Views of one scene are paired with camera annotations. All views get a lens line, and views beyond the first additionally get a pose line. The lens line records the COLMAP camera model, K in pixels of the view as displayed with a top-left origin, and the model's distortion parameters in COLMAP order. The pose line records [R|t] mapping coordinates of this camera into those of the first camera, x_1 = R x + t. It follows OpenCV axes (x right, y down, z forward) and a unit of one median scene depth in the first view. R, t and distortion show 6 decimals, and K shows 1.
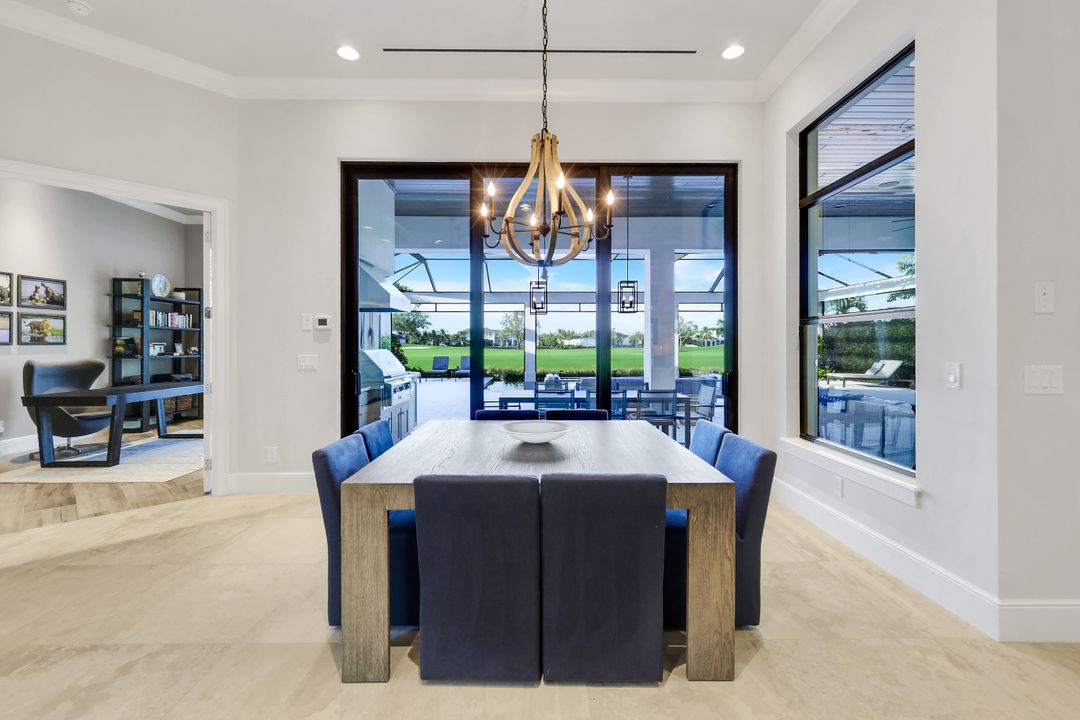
lens RADIAL K [[479.7, 0, 544.3], [0, 479.7, 343.0], [0, 0, 1]] dist [0.001434, 0.000025]
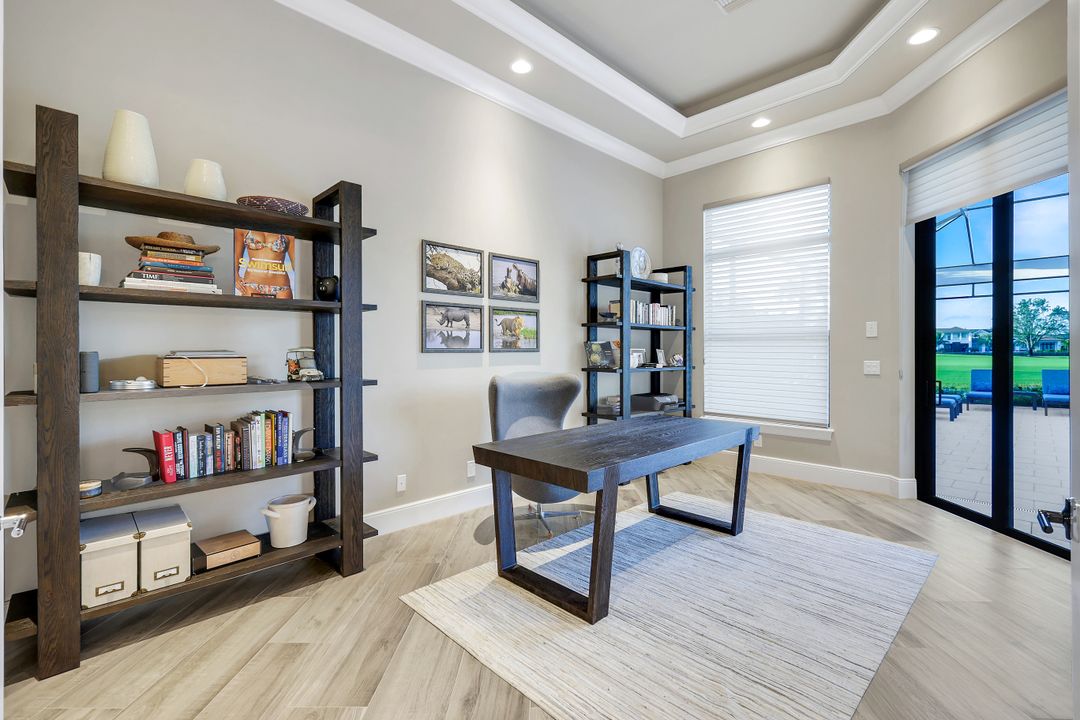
lens RADIAL K [[479.9, 0, 538.7], [0, 479.9, 351.8], [0, 0, 1]] dist [0.002004, 0.000045]
pose [[0.683226, 0.002718, -0.730202, -0.479903], [0.003438, 0.999970, 0.006939, -0.001421], [0.730199, -0.007252, 0.683196, 0.515733]]
